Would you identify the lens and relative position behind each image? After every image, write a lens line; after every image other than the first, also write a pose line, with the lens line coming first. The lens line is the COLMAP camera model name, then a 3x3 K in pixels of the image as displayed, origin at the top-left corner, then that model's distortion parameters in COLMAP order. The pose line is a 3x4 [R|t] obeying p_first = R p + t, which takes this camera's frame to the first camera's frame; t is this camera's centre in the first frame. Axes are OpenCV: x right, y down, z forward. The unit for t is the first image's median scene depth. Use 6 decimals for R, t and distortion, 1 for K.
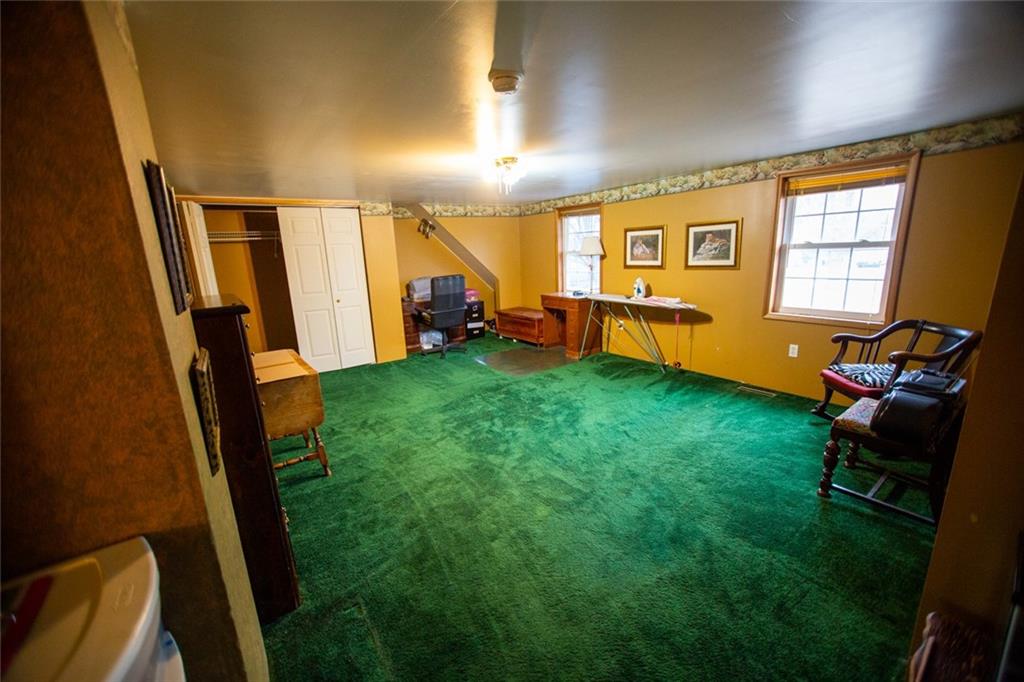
lens RADIAL K [[412.2, 0, 514.2], [0, 412.2, 343.5], [0, 0, 1]] dist [-0.013448, 0.007906]
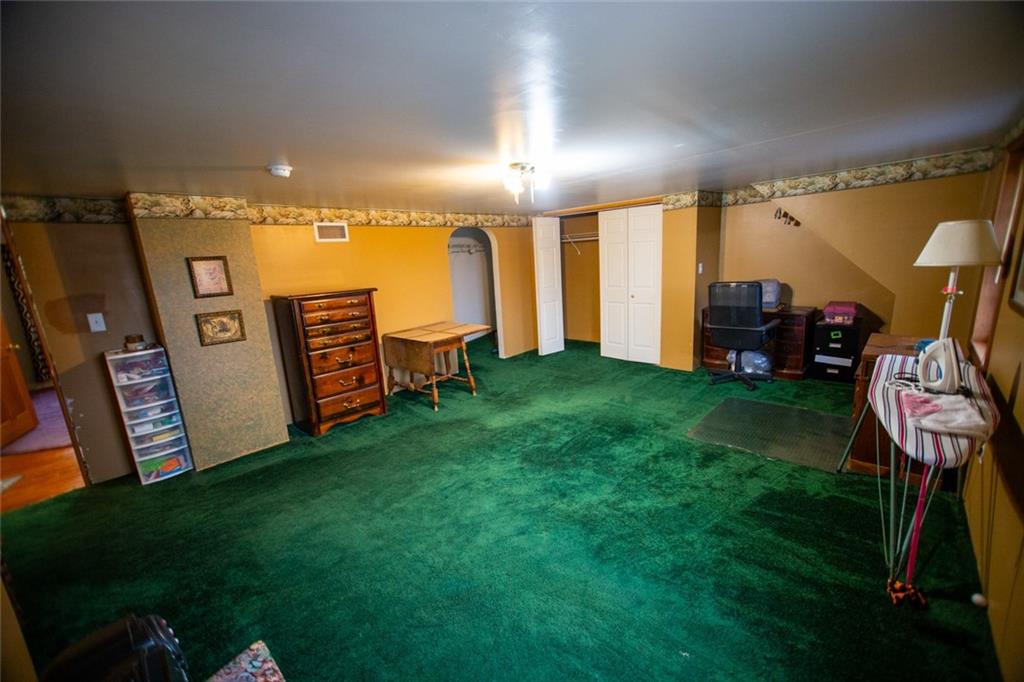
lens RADIAL K [[412.2, 0, 514.2], [0, 412.2, 343.5], [0, 0, 1]] dist [-0.013448, 0.007906]
pose [[0.186975, 0.233715, -0.954158, 0.608408], [-0.171529, 0.964133, 0.202546, -0.167914], [0.967274, 0.125795, 0.220358, 0.558501]]
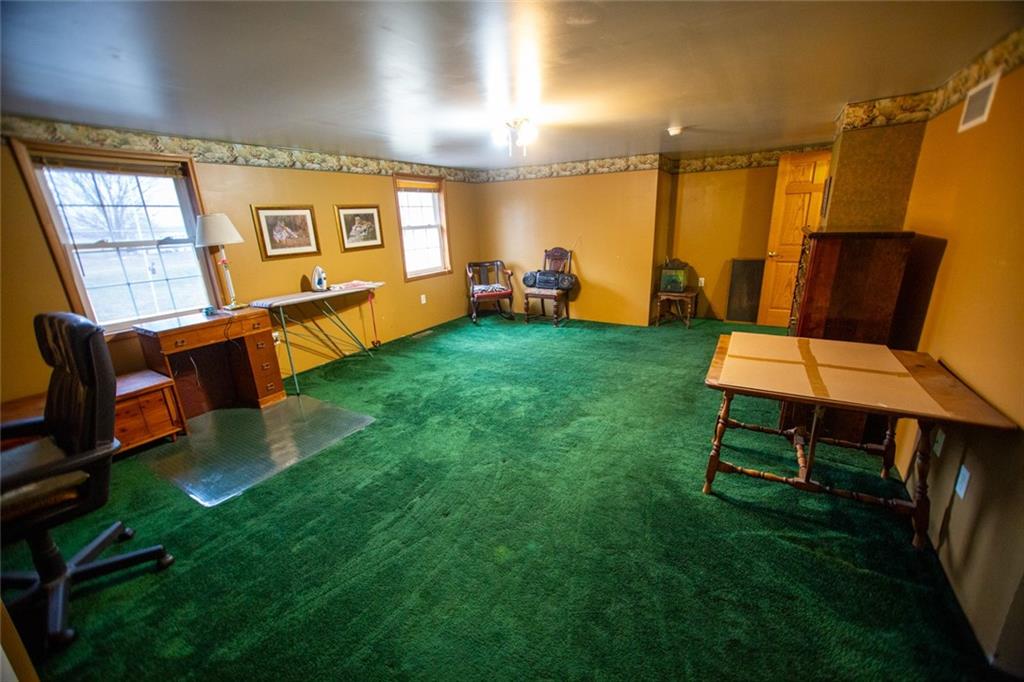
lens RADIAL K [[412.2, 0, 514.2], [0, 412.2, 343.5], [0, 0, 1]] dist [-0.013448, 0.007906]
pose [[-0.382835, -0.215782, 0.898263, -0.661057], [0.257476, 0.908888, 0.328069, -0.195997], [-0.887211, 0.356877, -0.292395, 0.984202]]
